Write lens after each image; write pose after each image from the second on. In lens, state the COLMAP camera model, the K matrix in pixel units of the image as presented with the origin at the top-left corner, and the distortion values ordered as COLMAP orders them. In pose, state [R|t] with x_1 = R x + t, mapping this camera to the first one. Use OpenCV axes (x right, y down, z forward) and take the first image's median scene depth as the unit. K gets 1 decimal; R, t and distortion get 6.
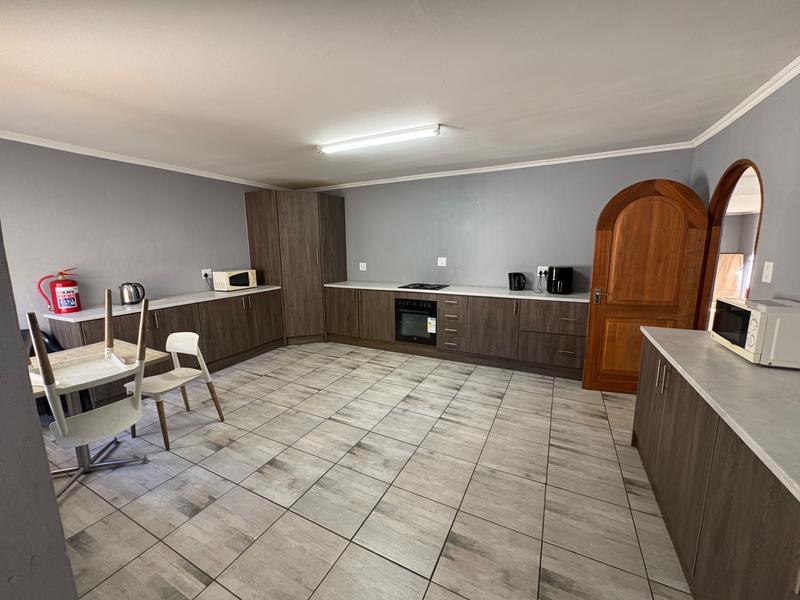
lens RADIAL K [[317.3, 0, 398.6], [0, 317.3, 298.3], [0, 0, 1]] dist [-0.000177, -0.000054]
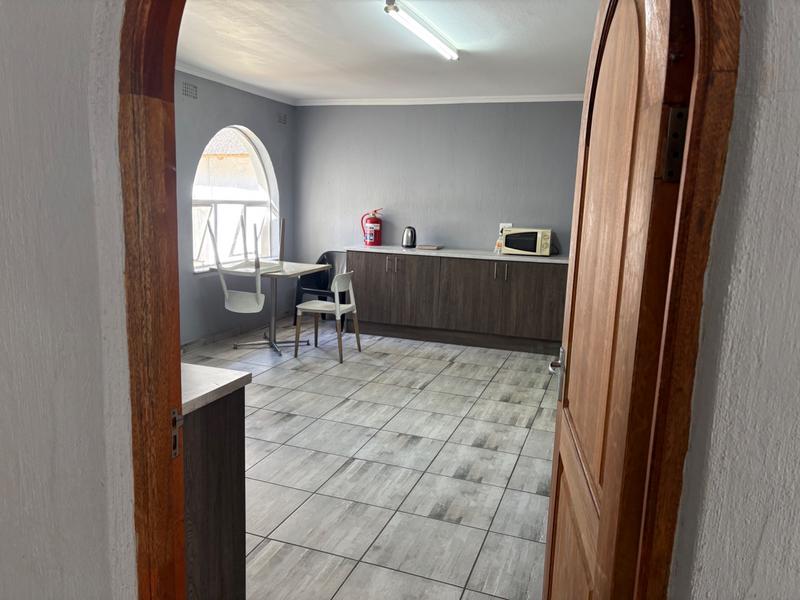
lens RADIAL K [[596.8, 0, 396.9], [0, 596.8, 298.0], [0, 0, 1]] dist [0.034420, -0.010183]
pose [[0.113515, 0.182361, -0.976657, 0.998481], [-0.191818, 0.968539, 0.158550, -0.115767], [0.974844, 0.169343, 0.144924, 0.675114]]
